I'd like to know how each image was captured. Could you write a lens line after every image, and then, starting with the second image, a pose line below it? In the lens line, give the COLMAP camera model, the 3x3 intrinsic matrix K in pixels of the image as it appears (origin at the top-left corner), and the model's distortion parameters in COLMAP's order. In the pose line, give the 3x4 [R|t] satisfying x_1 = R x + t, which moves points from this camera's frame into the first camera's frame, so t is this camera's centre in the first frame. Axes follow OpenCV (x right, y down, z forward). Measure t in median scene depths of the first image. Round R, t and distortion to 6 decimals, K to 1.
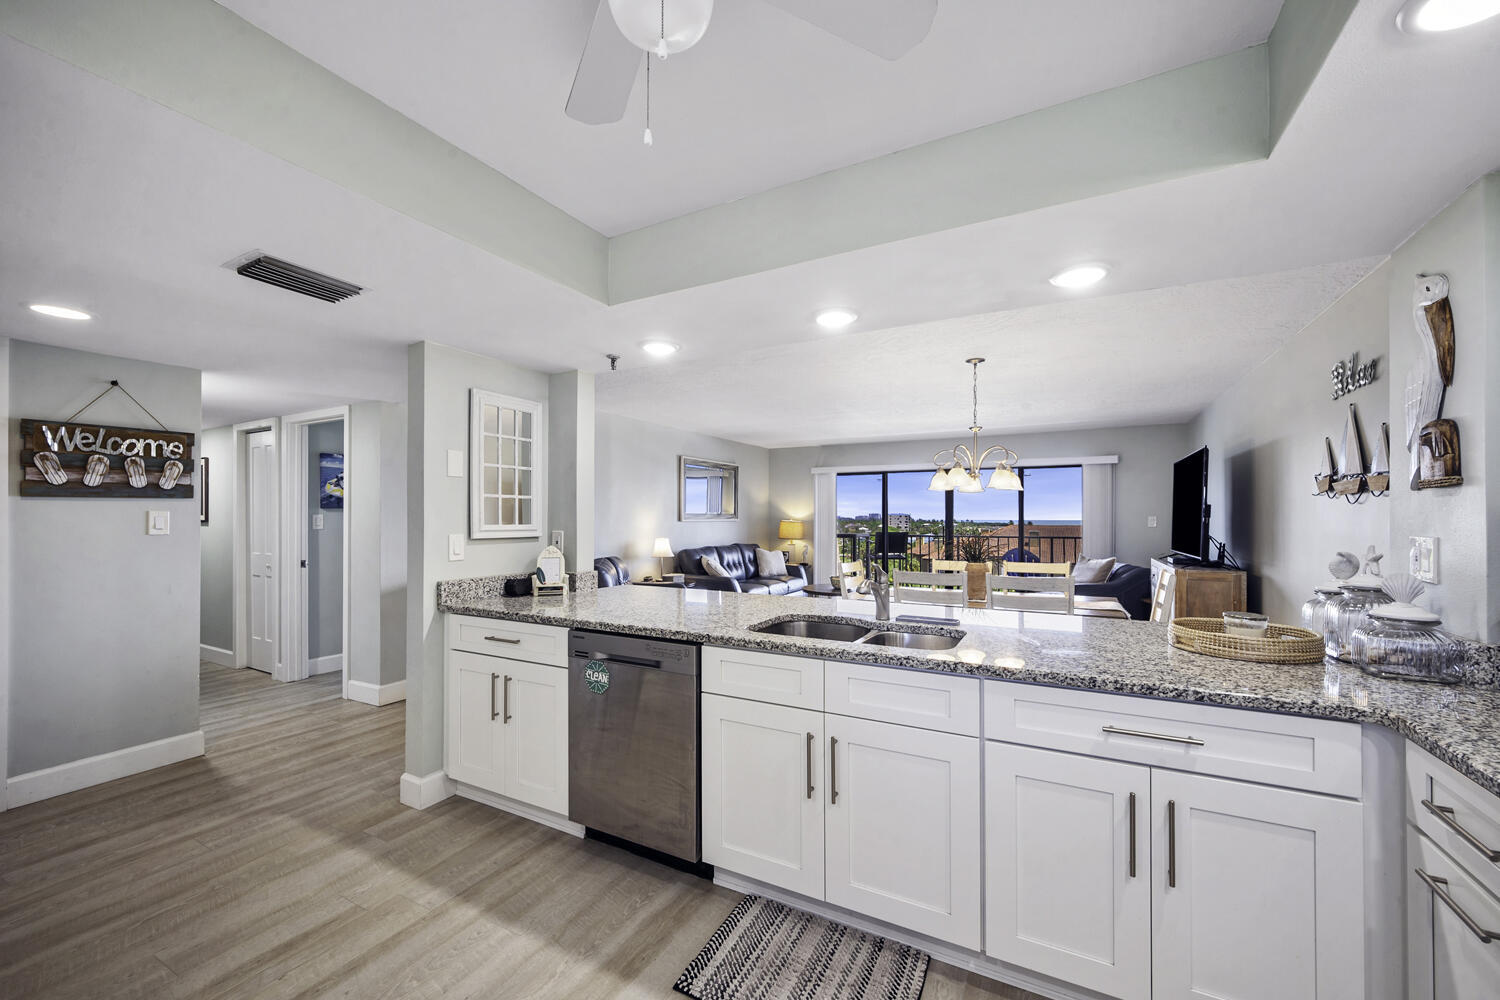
lens RADIAL K [[594.5, 0, 750.4], [0, 594.5, 515.0], [0, 0, 1]] dist [-0.000623, -0.000060]
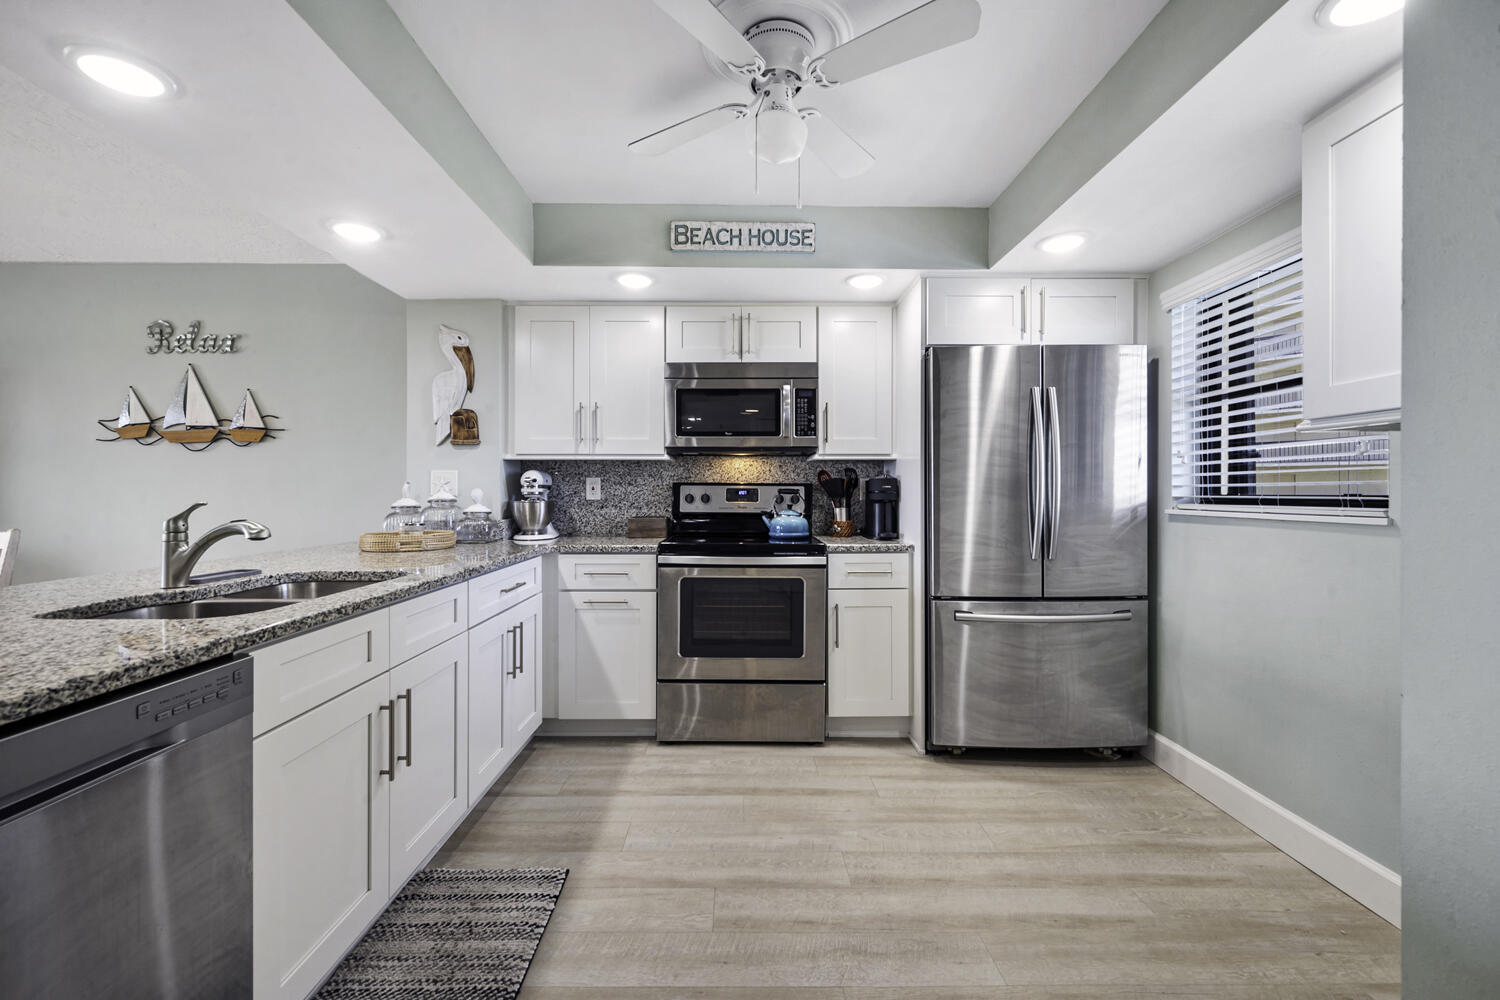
lens RADIAL K [[624.4, 0, 744.2], [0, 624.4, 491.5], [0, 0, 1]] dist [-0.000928, -0.000287]
pose [[-0.482440, -0.001989, 0.875927, -0.680803], [-0.004481, 0.999990, -0.000198, 0.066572], [-0.875918, -0.004021, -0.482444, 0.777982]]
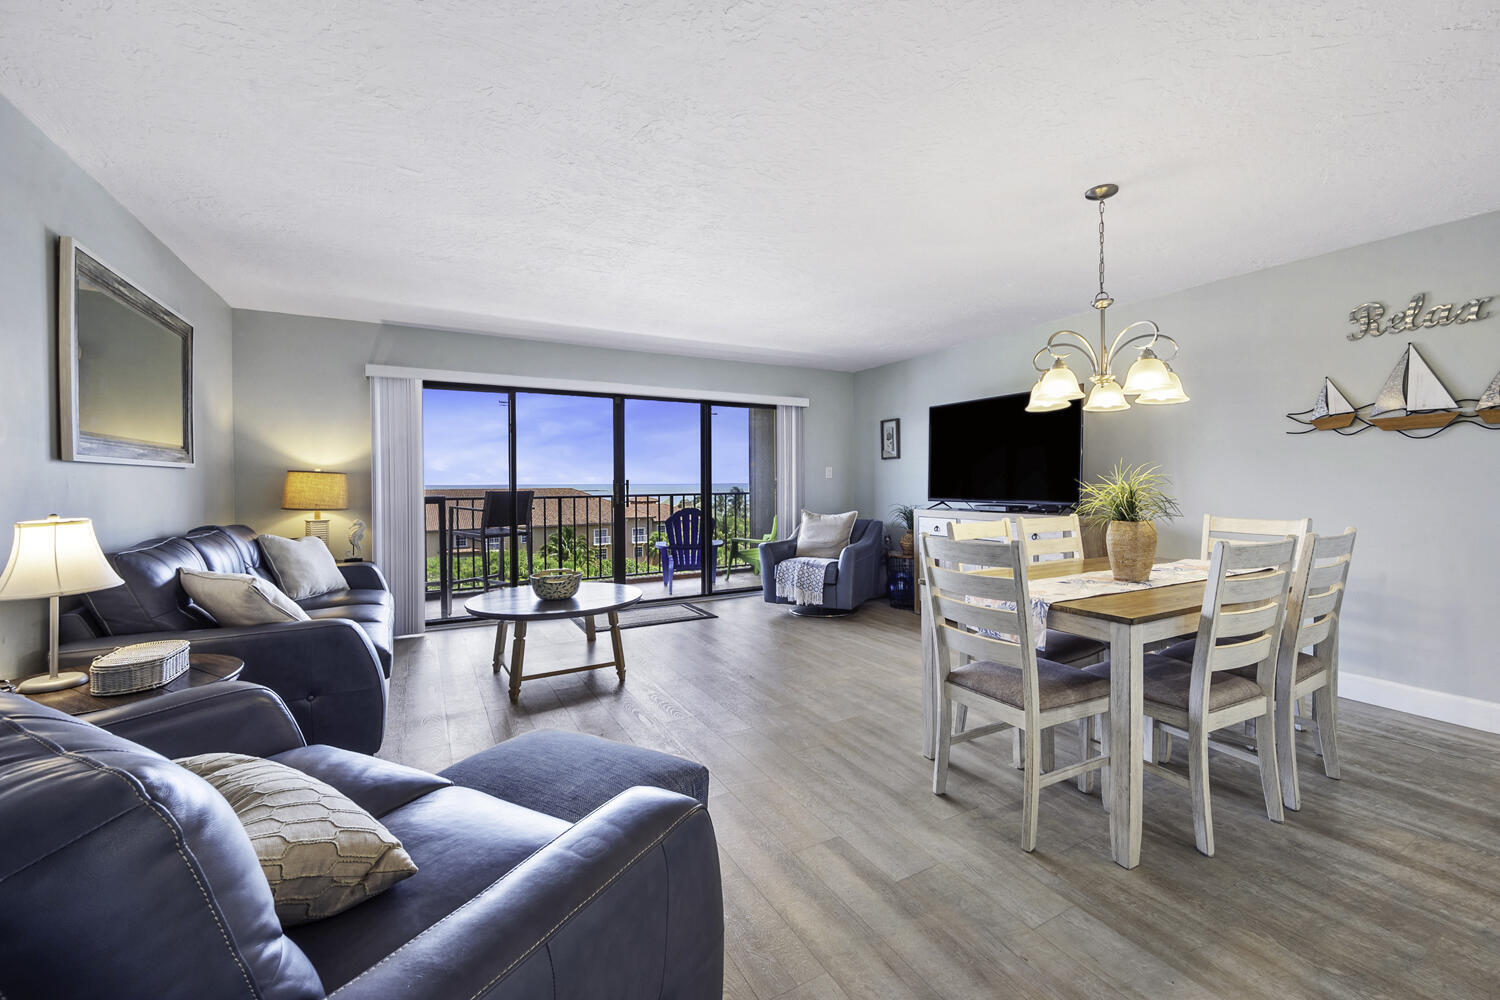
lens RADIAL K [[614.7, 0, 779.0], [0, 614.7, 491.1], [0, 0, 1]] dist [-0.000088, -0.000148]
pose [[0.519962, -0.018441, 0.853990, -0.599523], [0.000415, 0.999772, 0.021336, 0.060838], [-0.854189, -0.010740, 0.519851, 1.675810]]
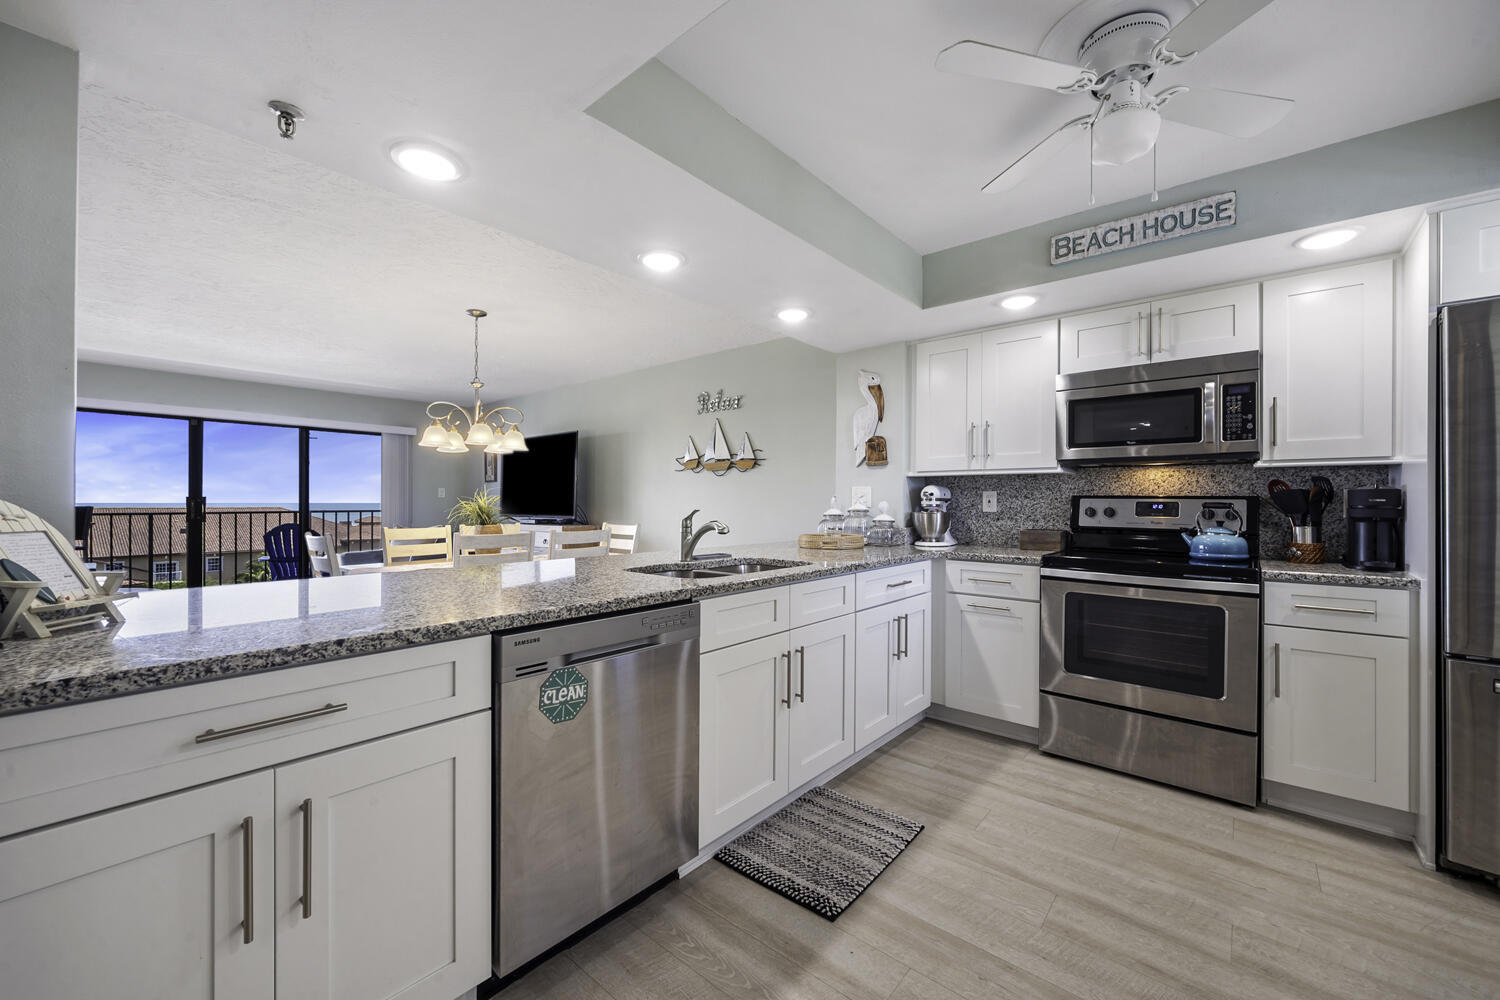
lens RADIAL K [[588.8, 0, 748.1], [0, 588.8, 502.4], [0, 0, 1]] dist [-0.000528, -0.000217]
pose [[0.209959, -0.000233, 0.977710, -0.794696], [-0.009142, 0.999956, 0.002201, 0.065478], [-0.977668, -0.009401, 0.209947, 0.662616]]
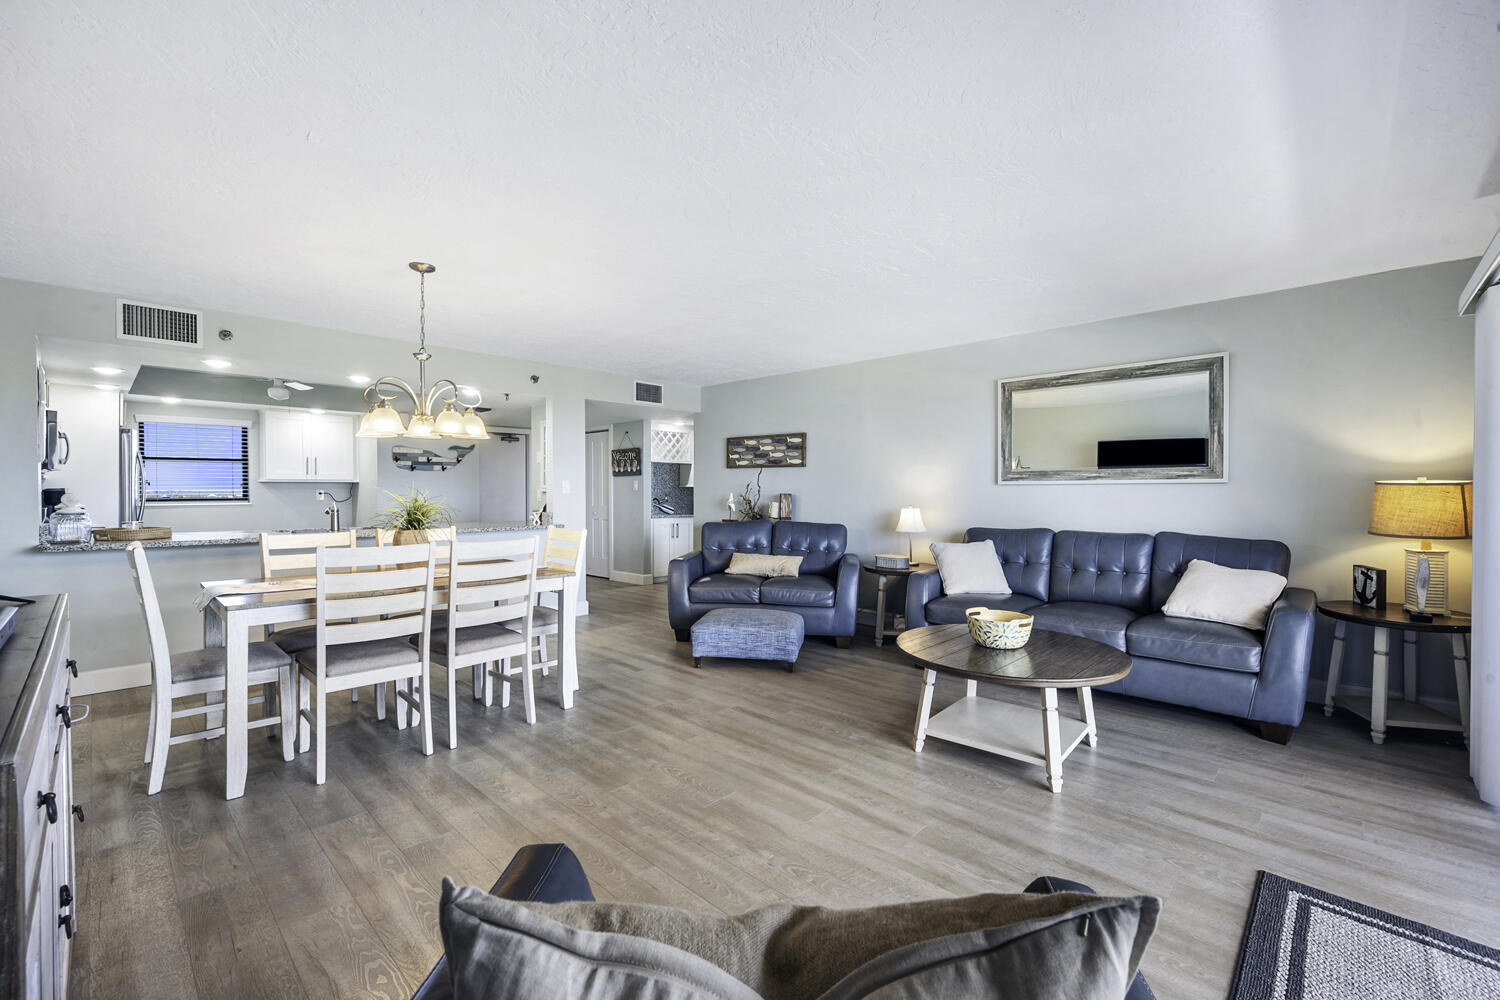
lens RADIAL K [[619.5, 0, 756.7], [0, 619.5, 495.9], [0, 0, 1]] dist [0.000533, 0.000001]
pose [[-0.249204, 0.007613, -0.968421, 1.844454], [0.004974, 0.999966, 0.006581, 0.055886], [0.968438, -0.003177, -0.249234, 2.845023]]
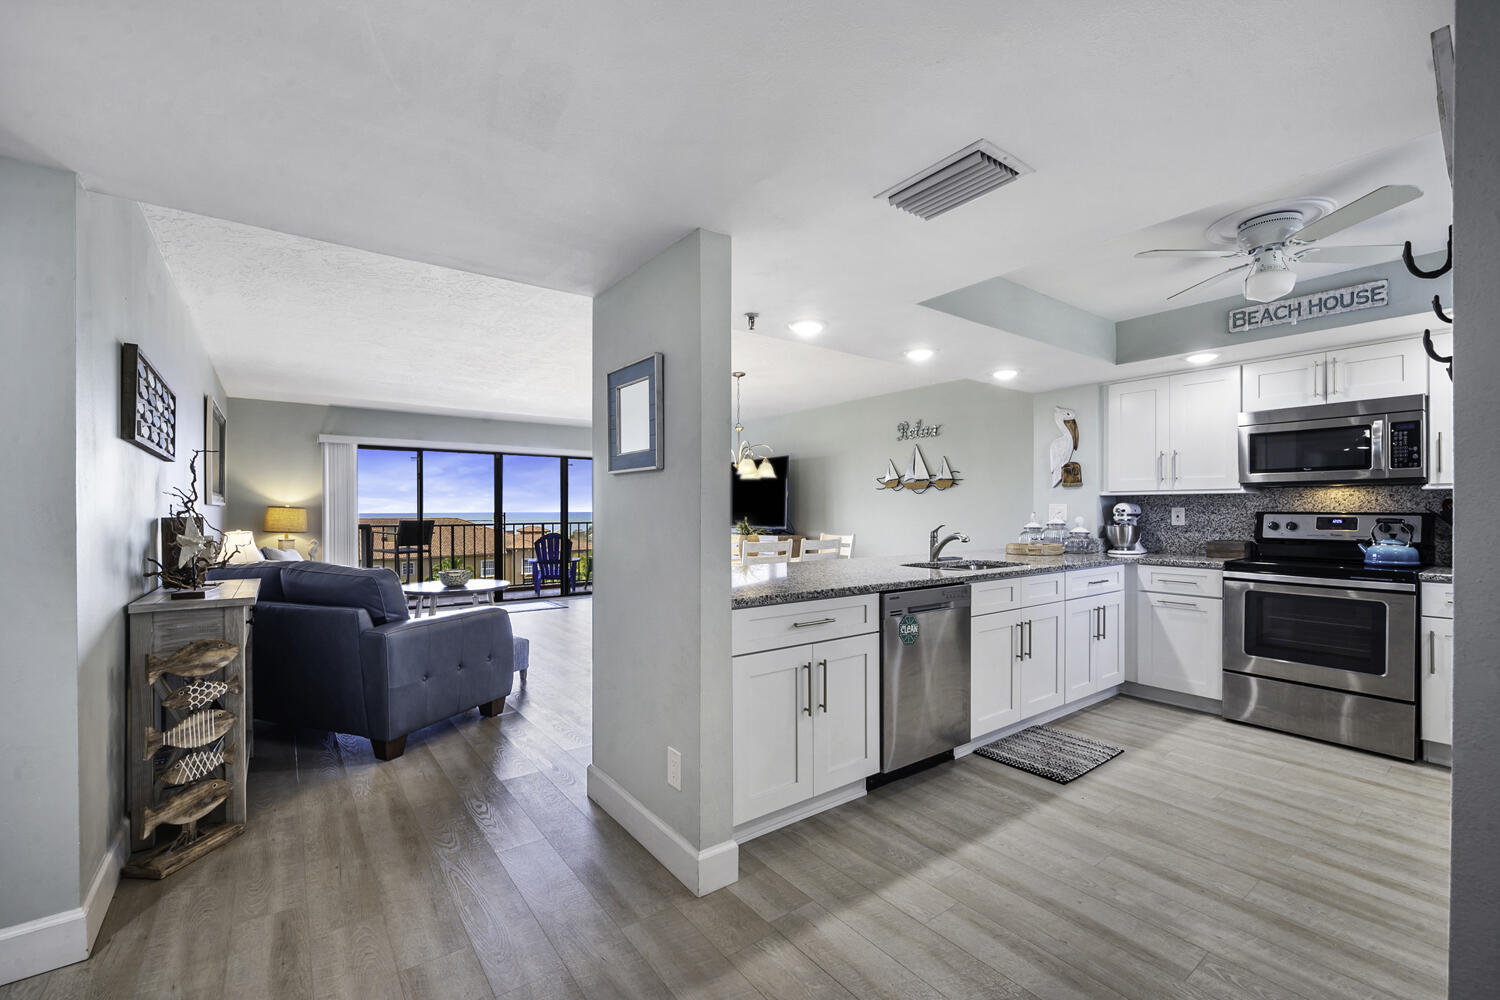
lens RADIAL K [[622.6, 0, 747.4], [0, 622.6, 511.5], [0, 0, 1]] dist [-0.001428, -0.000197]
pose [[0.421744, -0.002572, 0.906712, -1.412570], [-0.002873, 0.999987, 0.004173, 0.042660], [-0.906711, -0.004365, 0.421731, 0.756264]]
